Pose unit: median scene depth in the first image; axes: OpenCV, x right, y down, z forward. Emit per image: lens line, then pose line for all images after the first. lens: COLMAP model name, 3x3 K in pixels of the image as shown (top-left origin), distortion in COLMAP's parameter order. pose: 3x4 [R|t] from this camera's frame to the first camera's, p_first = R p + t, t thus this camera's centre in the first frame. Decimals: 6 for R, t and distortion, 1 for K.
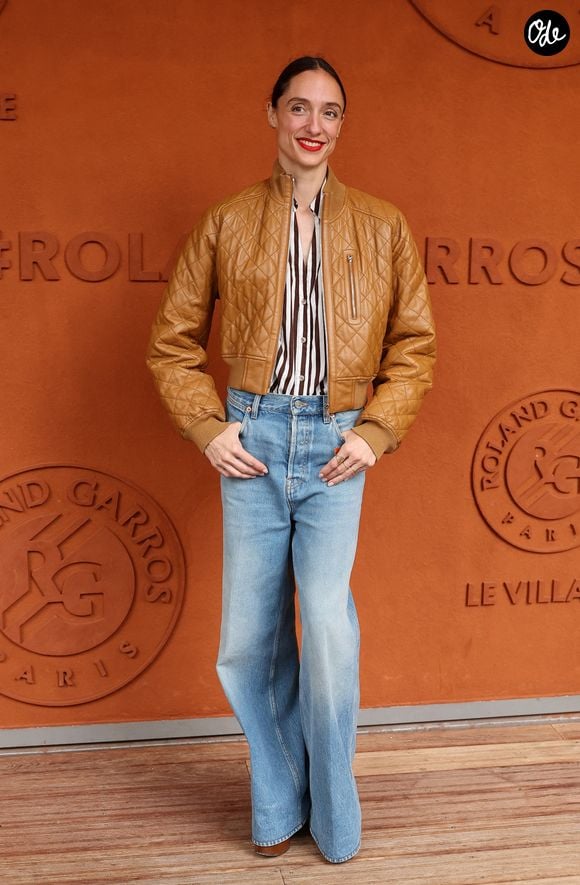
lens RADIAL K [[1476.6, 0, 356.4], [0, 1476.6, 405.8], [0, 0, 1]] dist [0.002882, 0.000000]
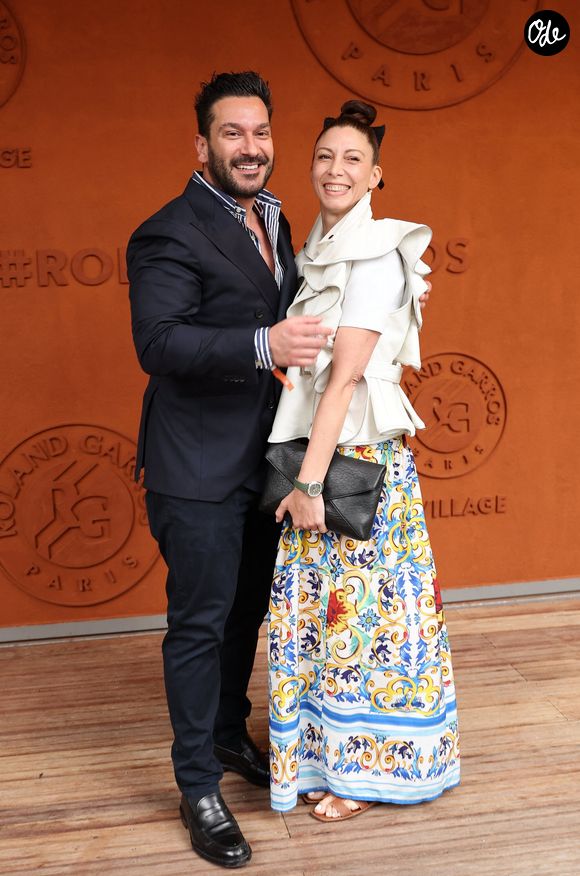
lens RADIAL K [[1260.3, 0, 295.0], [0, 1260.3, 393.4], [0, 0, 1]] dist [0.002856, 0.000000]
pose [[0.998707, -0.041590, -0.029241, 0.032620], [0.041279, 0.999085, -0.011171, 0.032999], [0.029679, 0.009950, 0.999510, -0.129149]]
